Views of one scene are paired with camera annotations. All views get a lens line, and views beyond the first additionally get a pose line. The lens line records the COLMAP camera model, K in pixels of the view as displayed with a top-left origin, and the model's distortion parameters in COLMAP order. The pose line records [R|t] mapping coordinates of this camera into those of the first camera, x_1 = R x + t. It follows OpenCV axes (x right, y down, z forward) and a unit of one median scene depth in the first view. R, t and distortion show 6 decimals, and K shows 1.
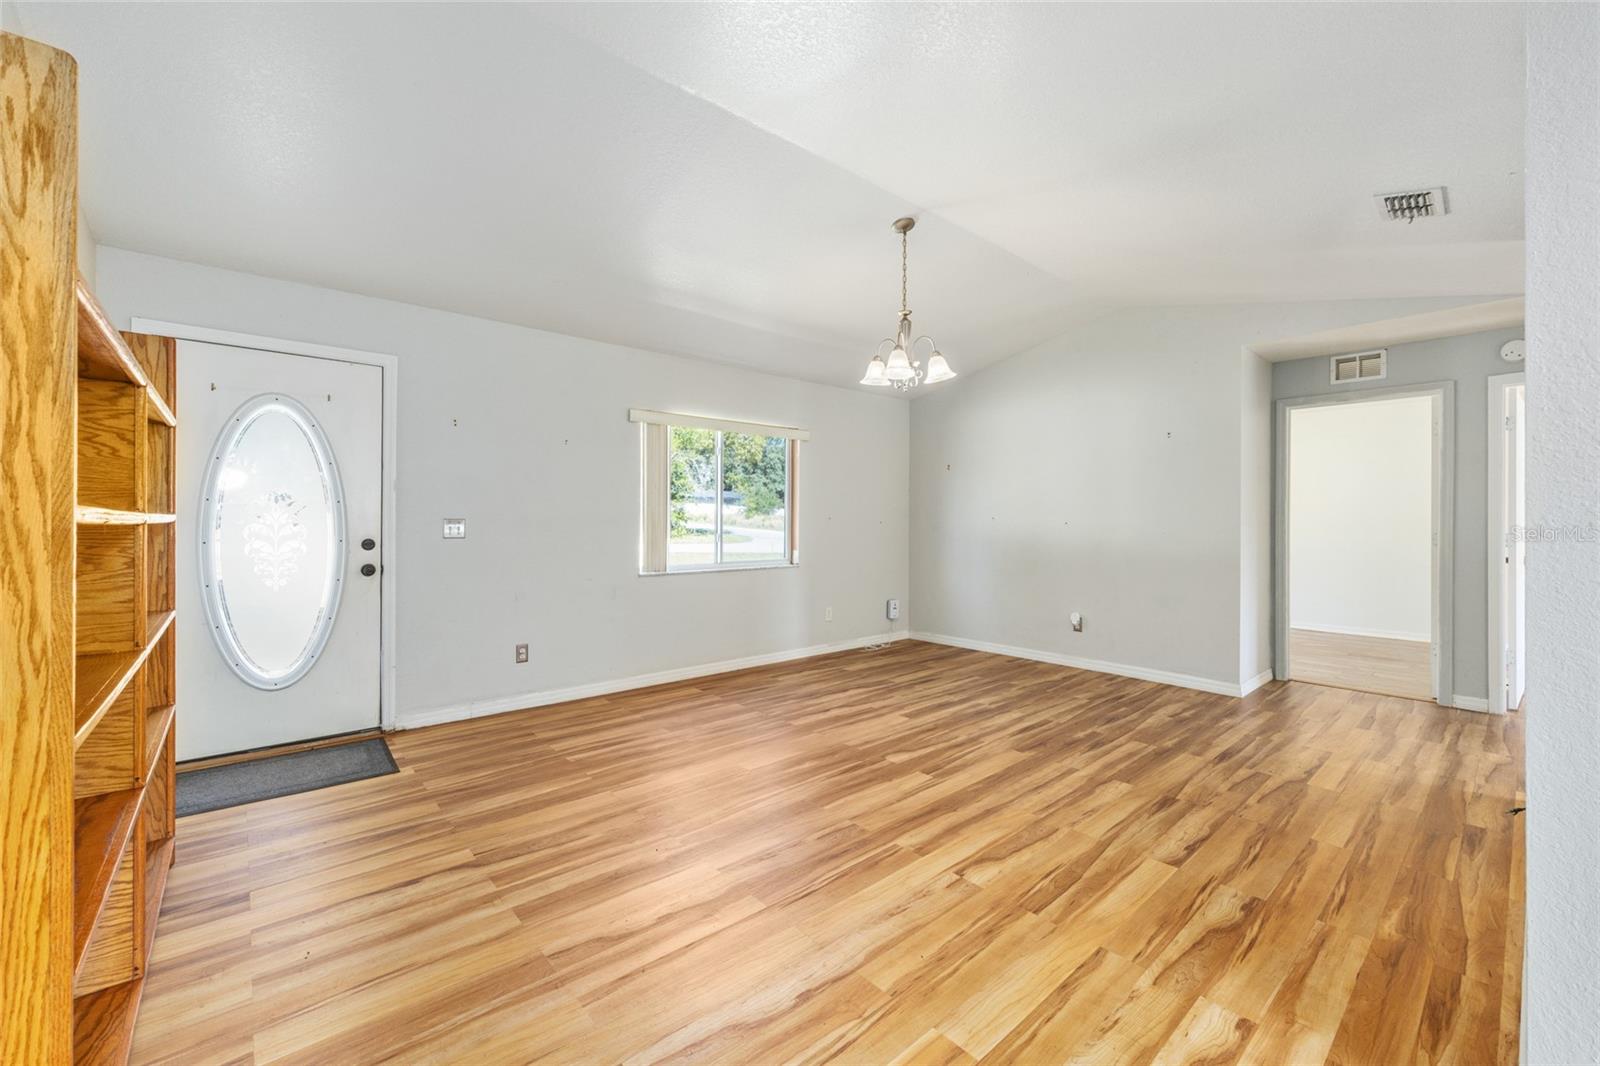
lens RADIAL K [[640.2, 0, 801.2], [0, 640.2, 531.4], [0, 0, 1]] dist [-0.003078, 0.000689]
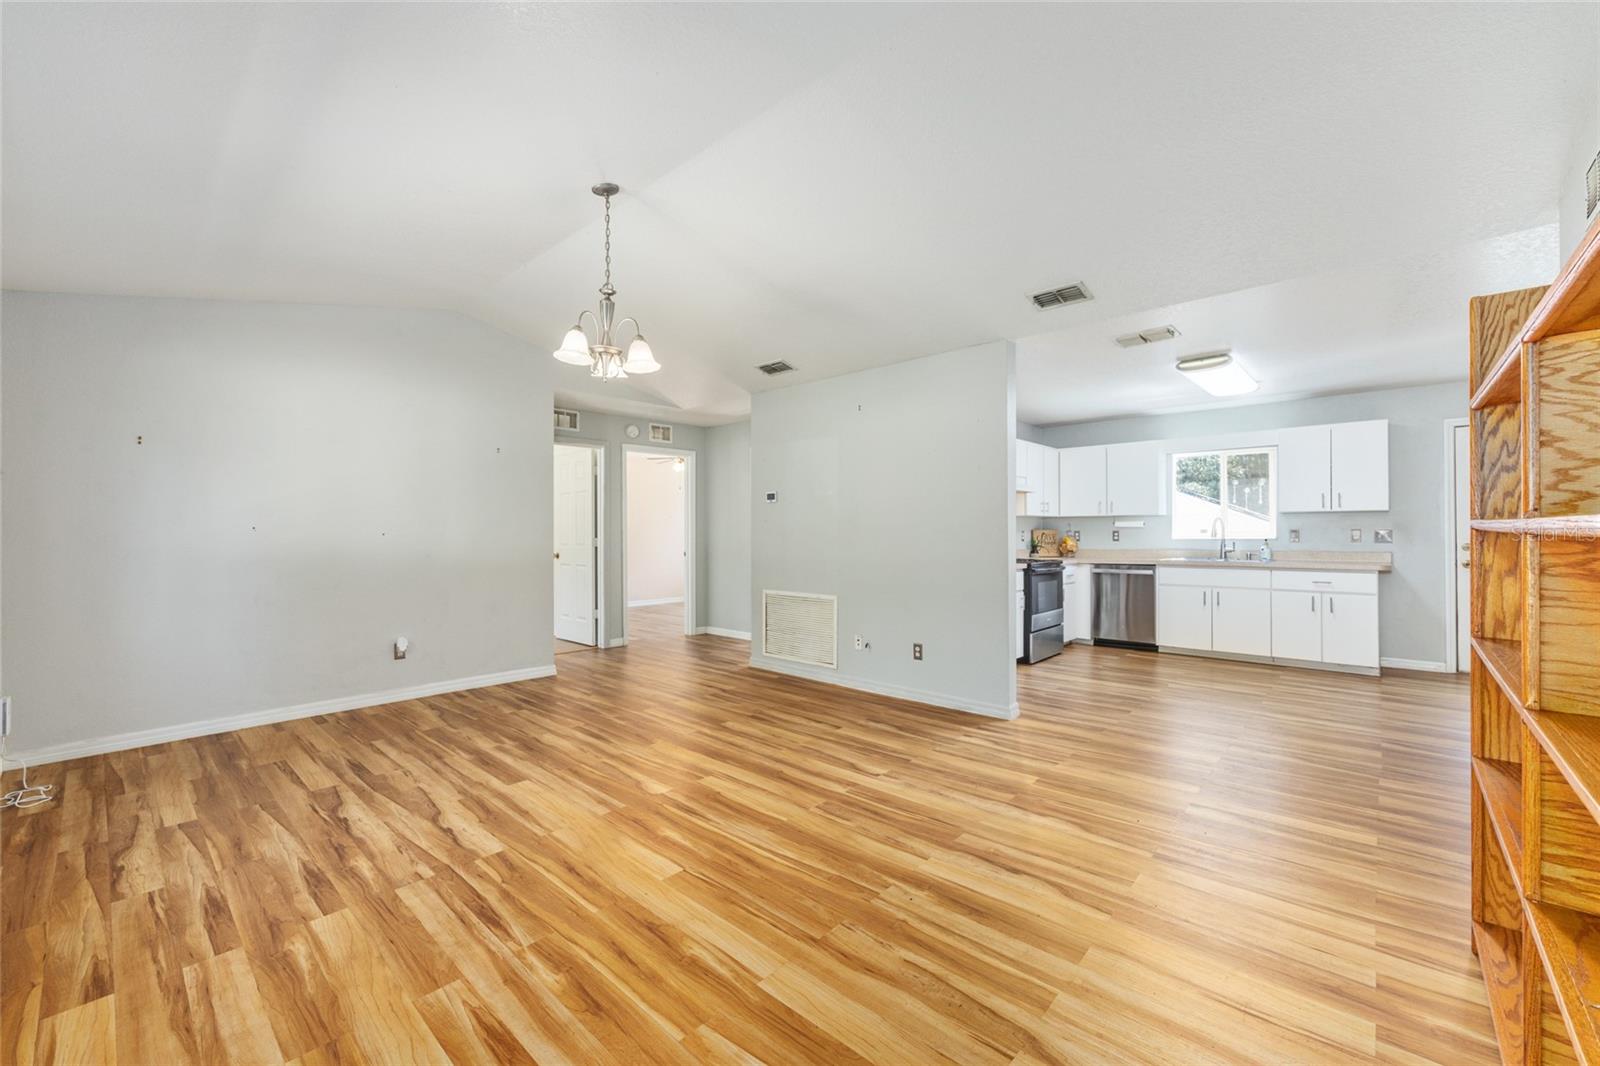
lens RADIAL K [[640.2, 0, 802.6], [0, 640.2, 529.4], [0, 0, 1]] dist [-0.003078, 0.000689]
pose [[-0.117883, 0.000229, 0.993027, -0.906509], [0.018307, 0.999831, 0.001943, -0.018915], [-0.992859, 0.018408, -0.117867, 1.031529]]
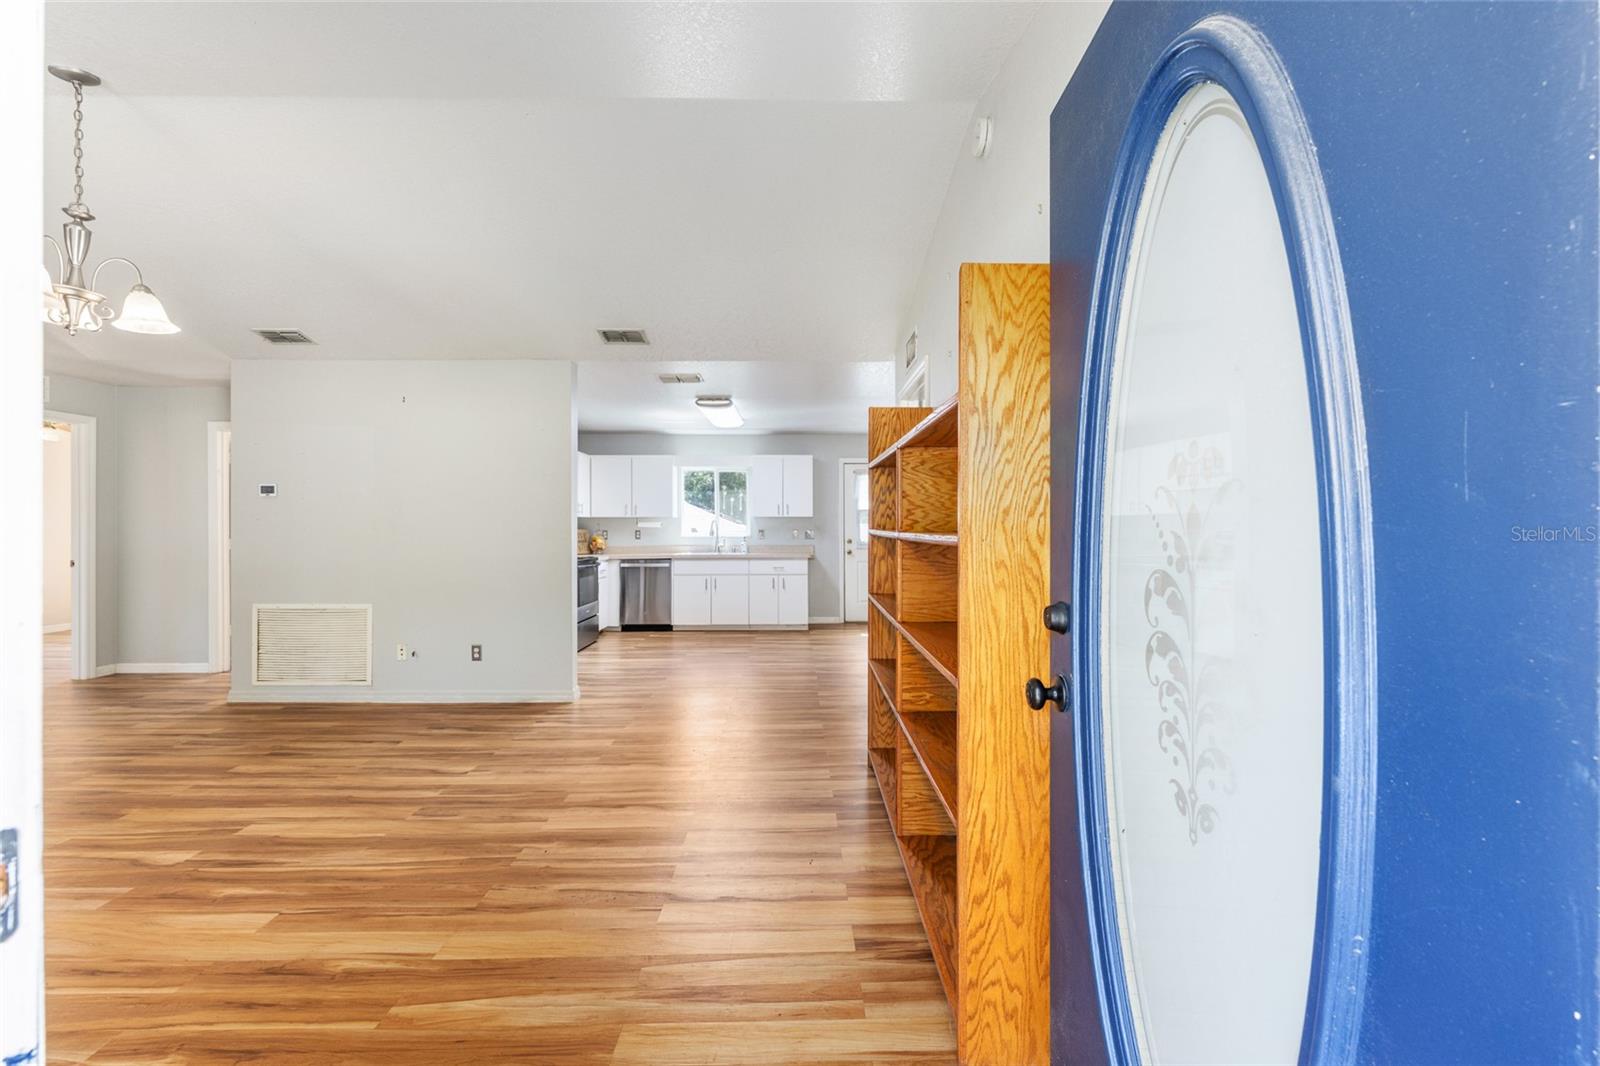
lens RADIAL K [[640.2, 0, 806.6], [0, 640.2, 530.5], [0, 0, 1]] dist [-0.003078, 0.000689]
pose [[-0.768247, -0.006929, 0.640116, -1.009501], [0.007245, 0.999783, 0.019516, -0.036297], [-0.640113, 0.019631, -0.768030, 1.257980]]
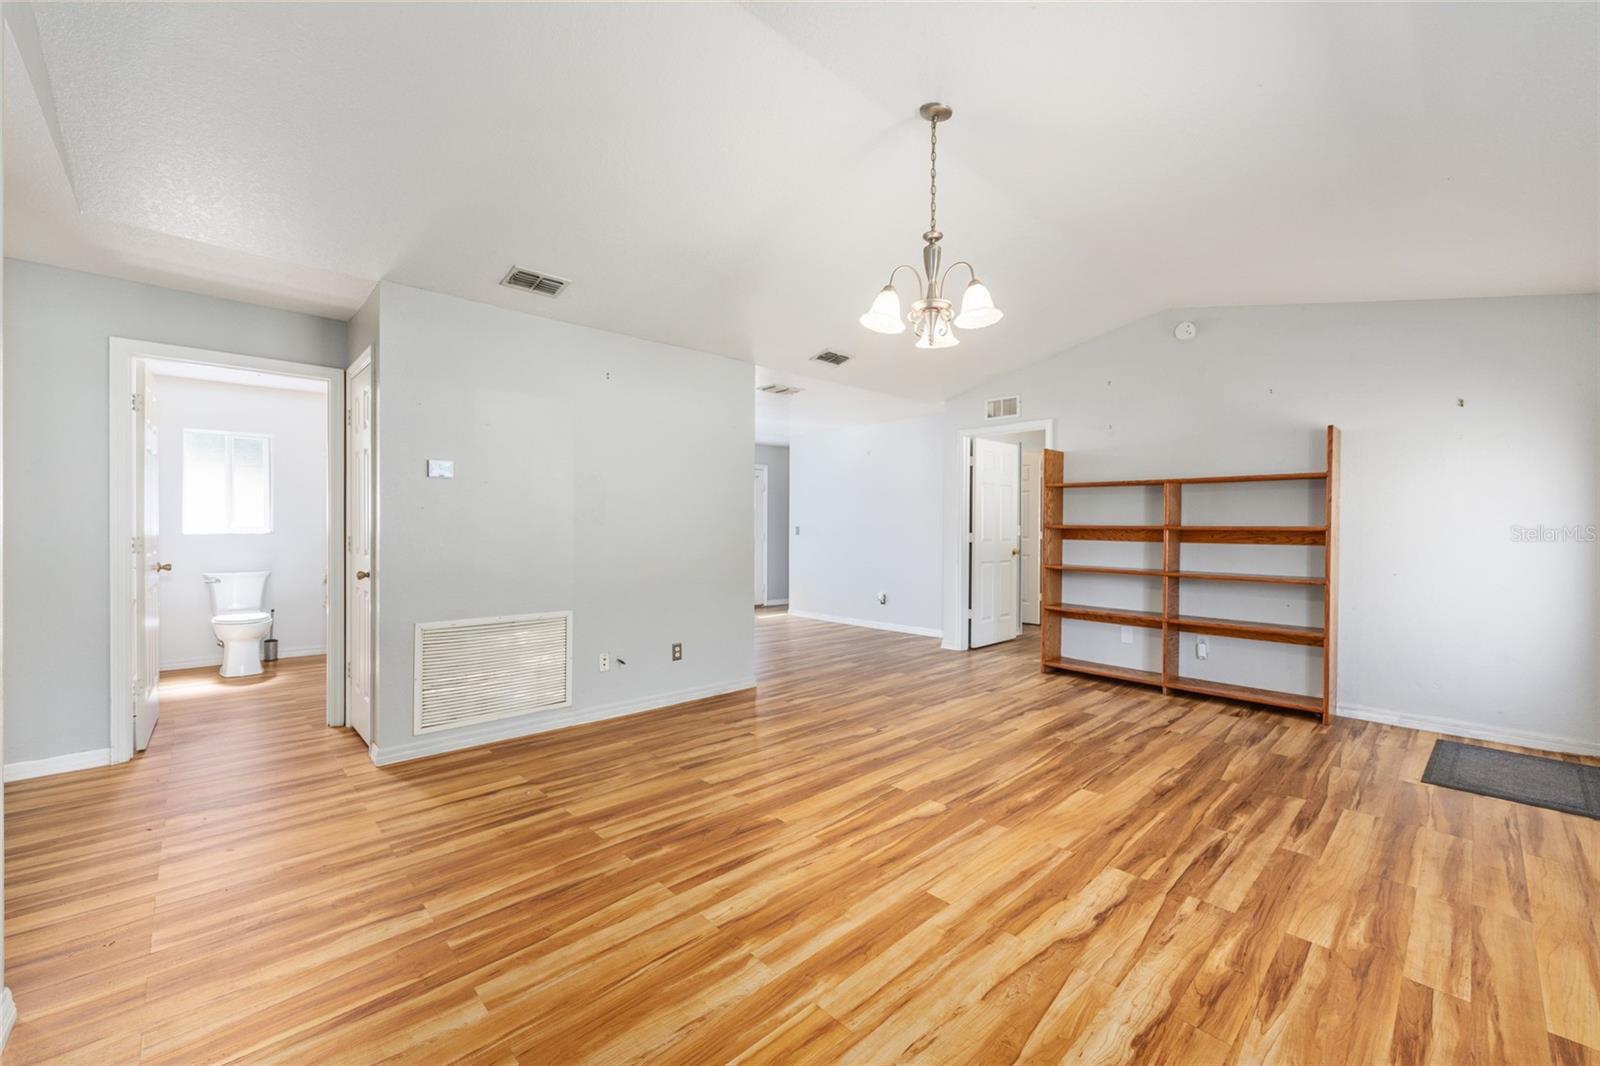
lens RADIAL K [[640.2, 0, 805.4], [0, 640.2, 531.1], [0, 0, 1]] dist [-0.003078, 0.000689]
pose [[-0.998966, -0.007143, -0.044890, 0.411408], [-0.008186, 0.999700, 0.023102, -0.032838], [0.044711, 0.023446, -0.998725, 2.104574]]
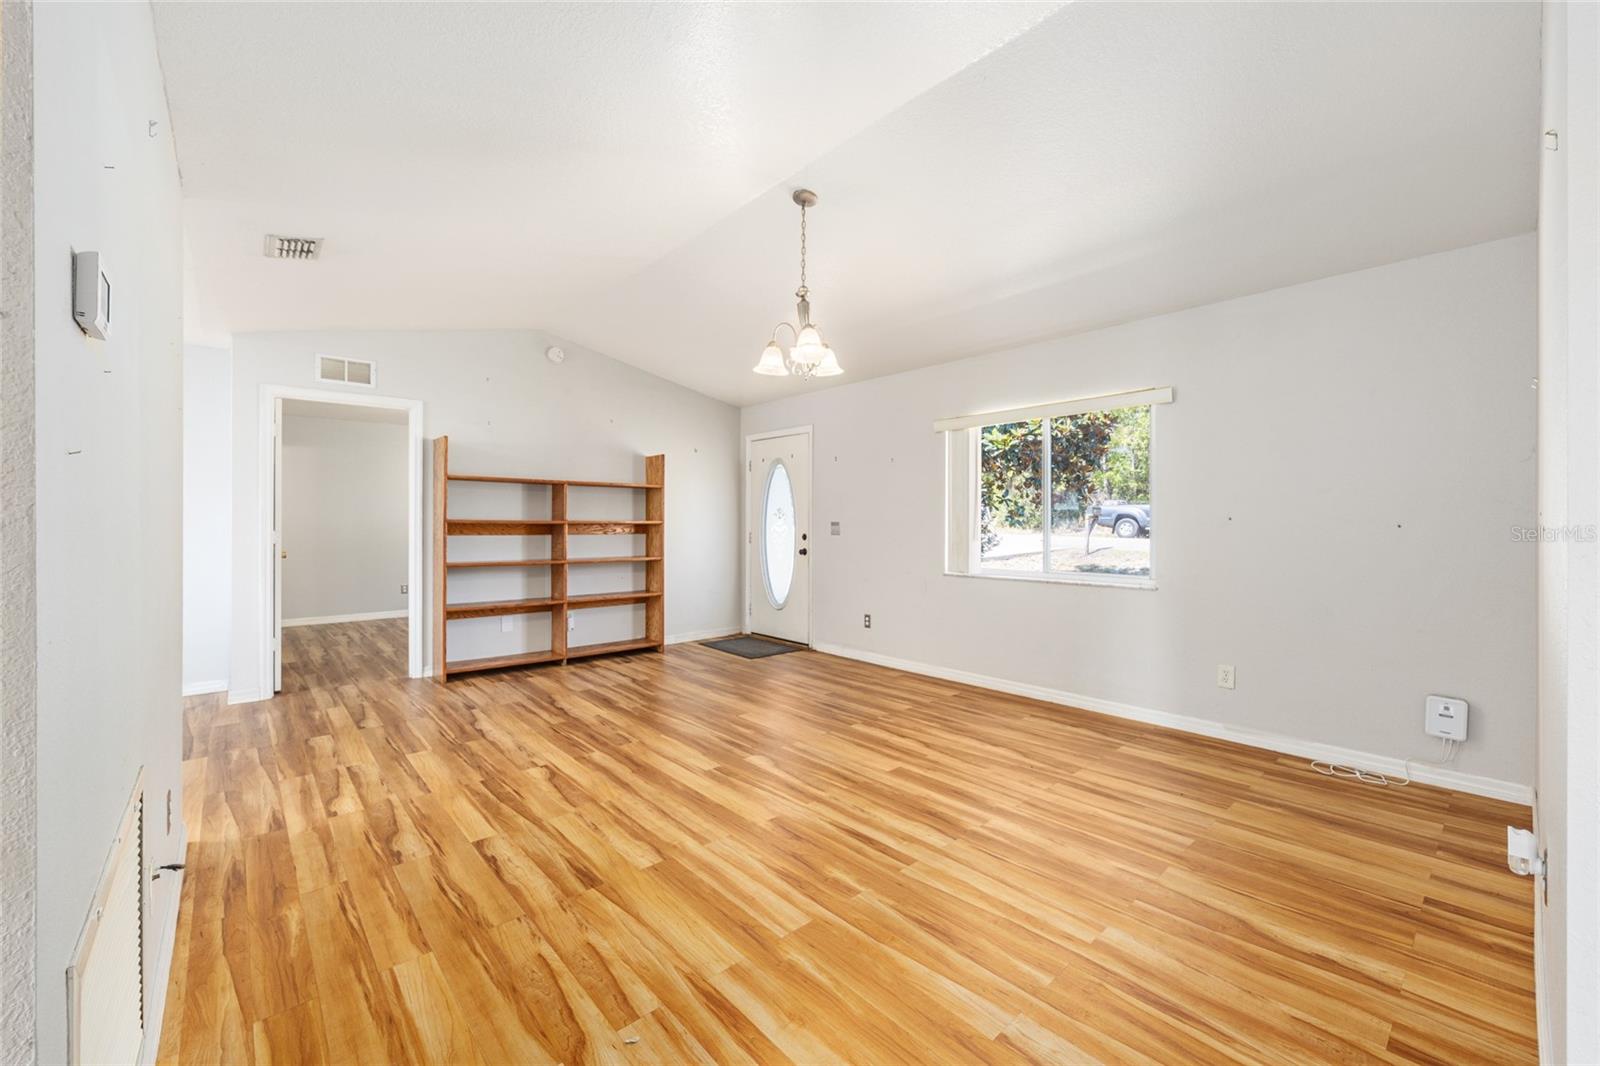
lens RADIAL K [[640.2, 0, 804.9], [0, 640.2, 526.8], [0, 0, 1]] dist [-0.003078, 0.000689]
pose [[0.015482, 0.003311, -0.999875, 1.322573], [-0.015955, 0.999868, 0.003064, -0.015397], [0.999753, 0.015905, 0.015532, 1.212788]]
